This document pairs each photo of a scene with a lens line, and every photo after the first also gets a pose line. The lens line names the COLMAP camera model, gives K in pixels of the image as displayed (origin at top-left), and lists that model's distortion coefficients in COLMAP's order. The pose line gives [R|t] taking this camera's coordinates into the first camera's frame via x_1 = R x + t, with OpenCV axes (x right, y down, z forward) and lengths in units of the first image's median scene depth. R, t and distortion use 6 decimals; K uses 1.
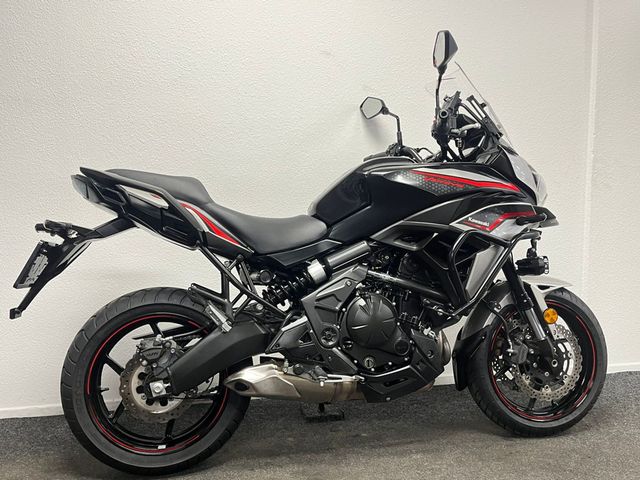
lens RADIAL K [[552.3, 0, 319.8], [0, 552.3, 236.0], [0, 0, 1]] dist [0.019405, 0.024037]
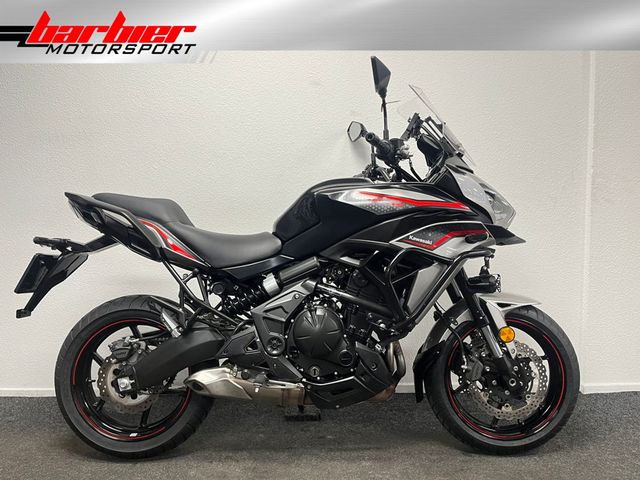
lens RADIAL K [[481.0, 0, 319.7], [0, 481.0, 238.8], [0, 0, 1]] dist [0.031753, -0.016575]
pose [[0.979378, 0.006123, -0.201945, 0.279981], [-0.007723, 0.999945, -0.007136, -0.019775], [0.201890, 0.008549, 0.979371, 0.088487]]
